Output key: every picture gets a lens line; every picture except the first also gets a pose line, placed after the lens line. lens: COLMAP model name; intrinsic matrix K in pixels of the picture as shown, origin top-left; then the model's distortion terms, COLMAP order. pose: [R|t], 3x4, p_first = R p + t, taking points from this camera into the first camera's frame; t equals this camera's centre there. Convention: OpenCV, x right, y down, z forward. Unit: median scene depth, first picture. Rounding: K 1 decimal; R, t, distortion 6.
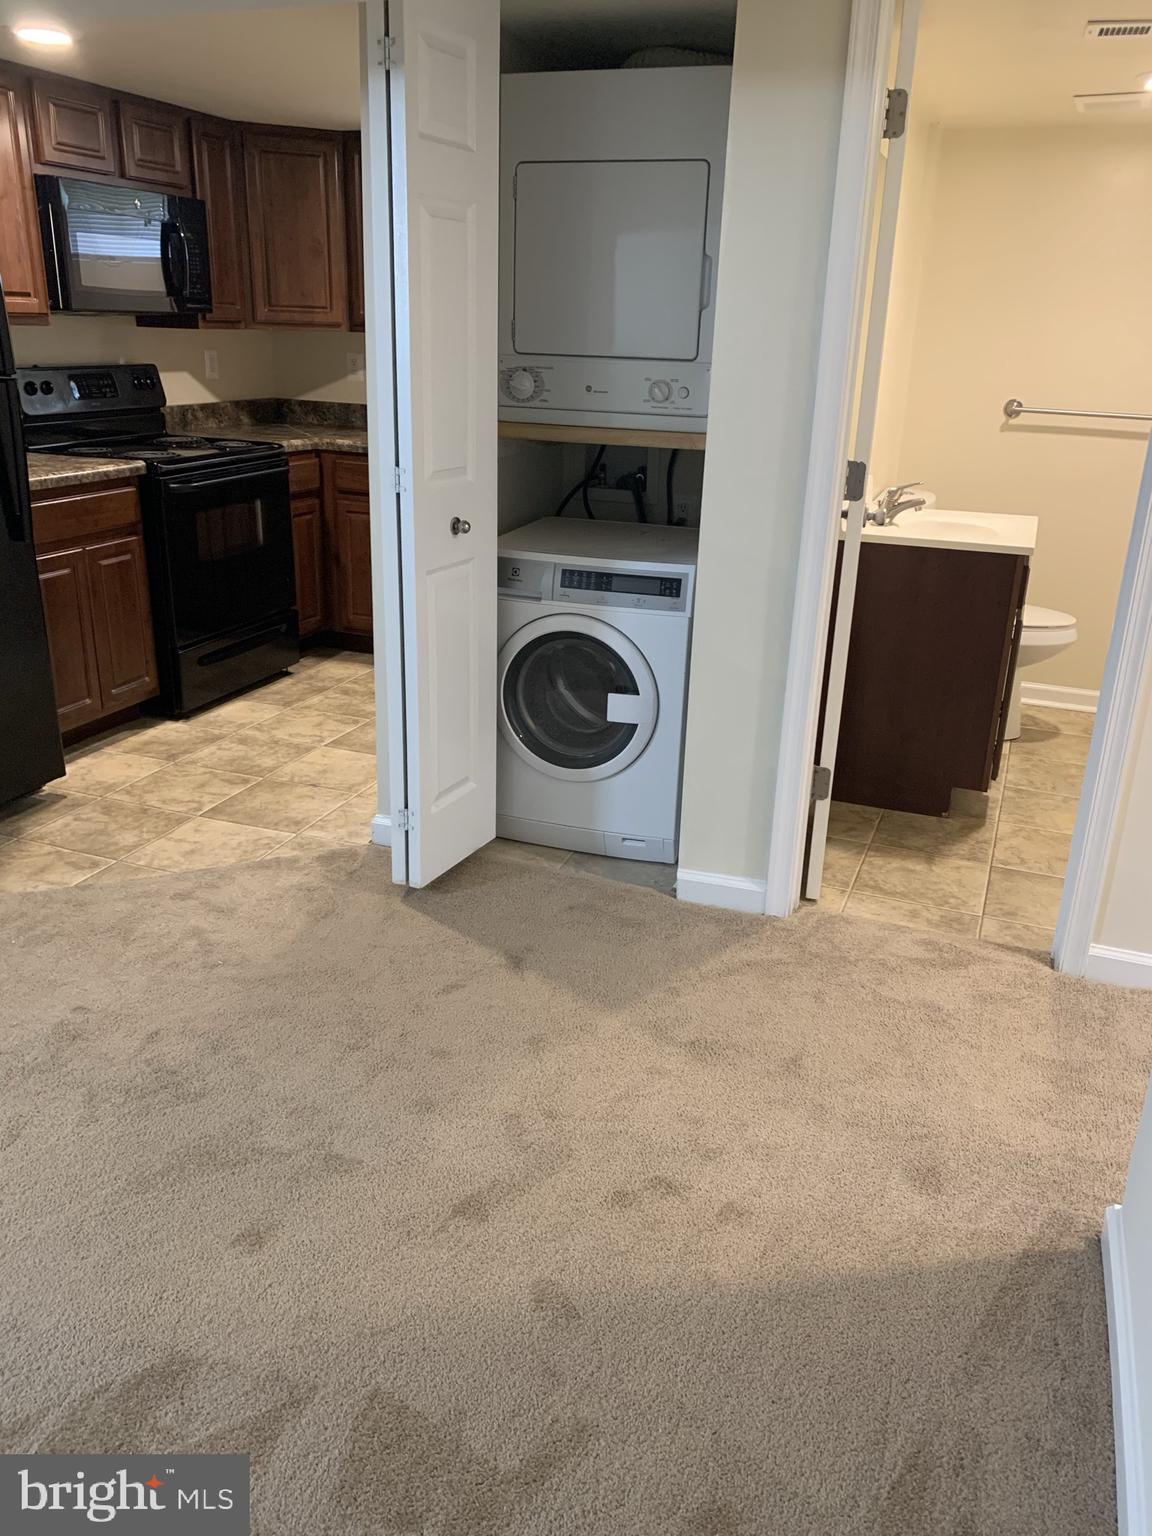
lens RADIAL K [[1166.5, 0, 581.3], [0, 1166.5, 748.8], [0, 0, 1]] dist [0.035142, -0.039340]
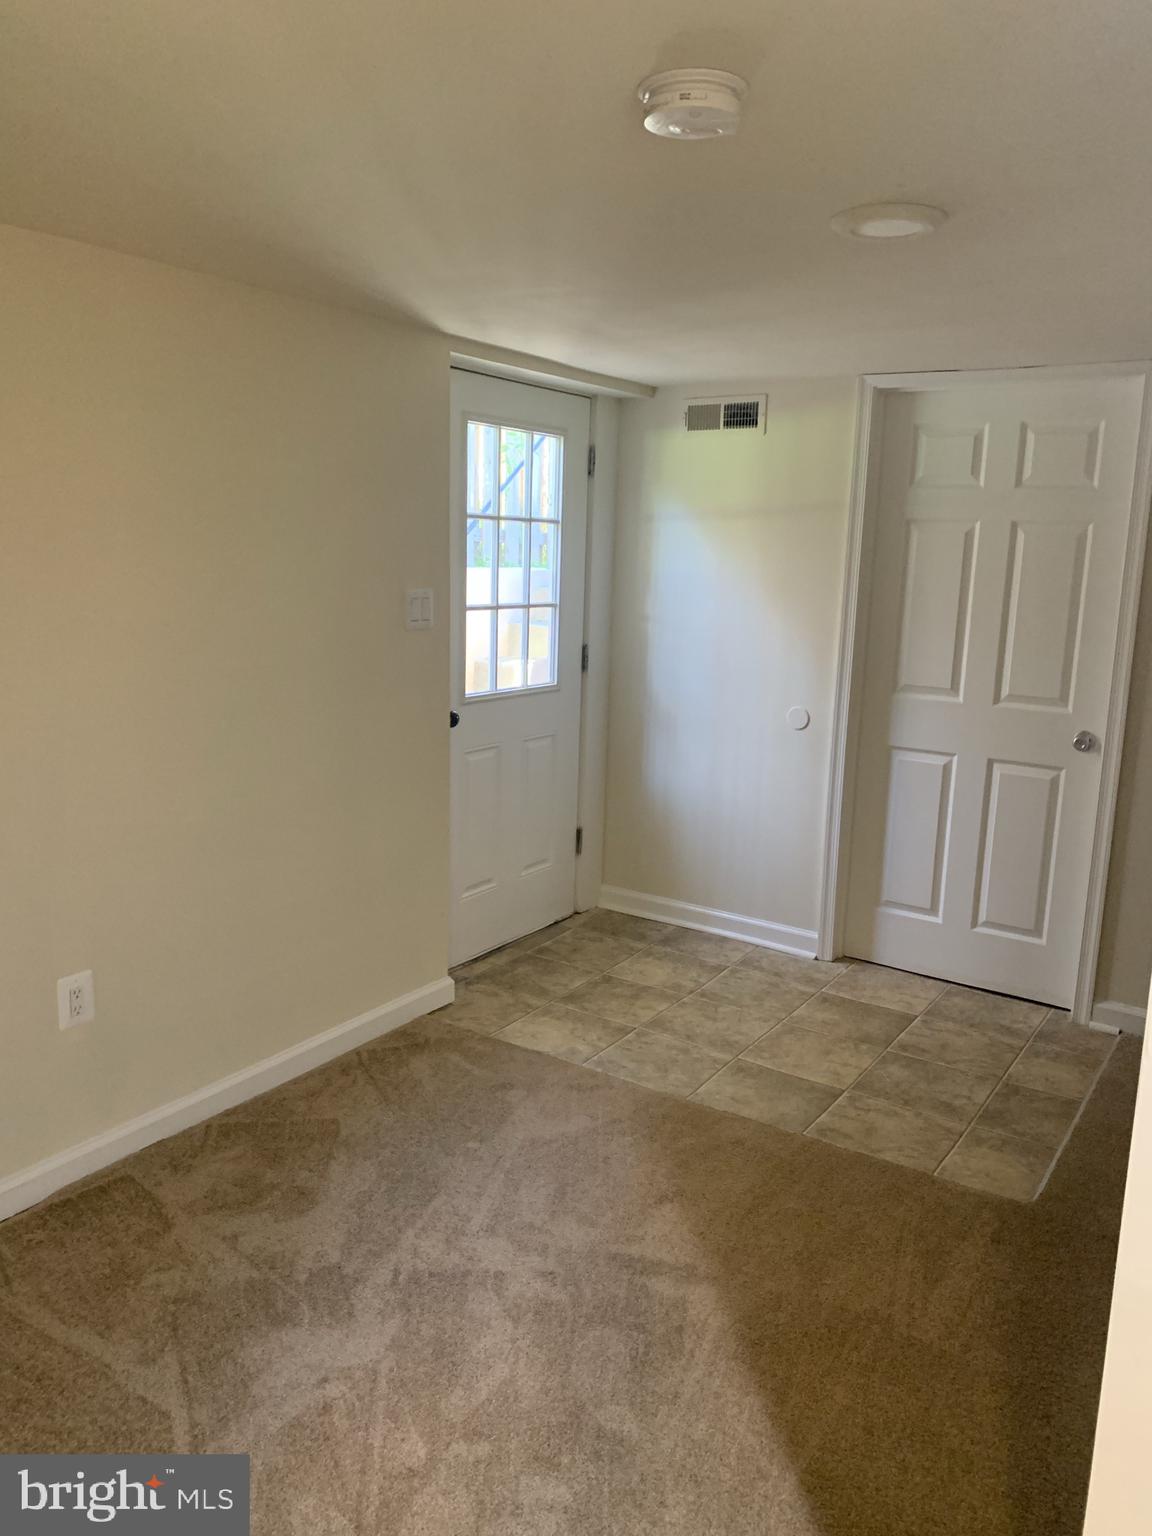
lens RADIAL K [[1142.0, 0, 576.0], [0, 1142.0, 768.0], [0, 0, 1]] dist [0.095409, -0.165807]
pose [[-0.972749, -0.096463, 0.210841, -0.191728], [0.026214, 0.857760, 0.513382, -0.632482], [-0.230373, 0.504919, -0.831857, 1.645021]]
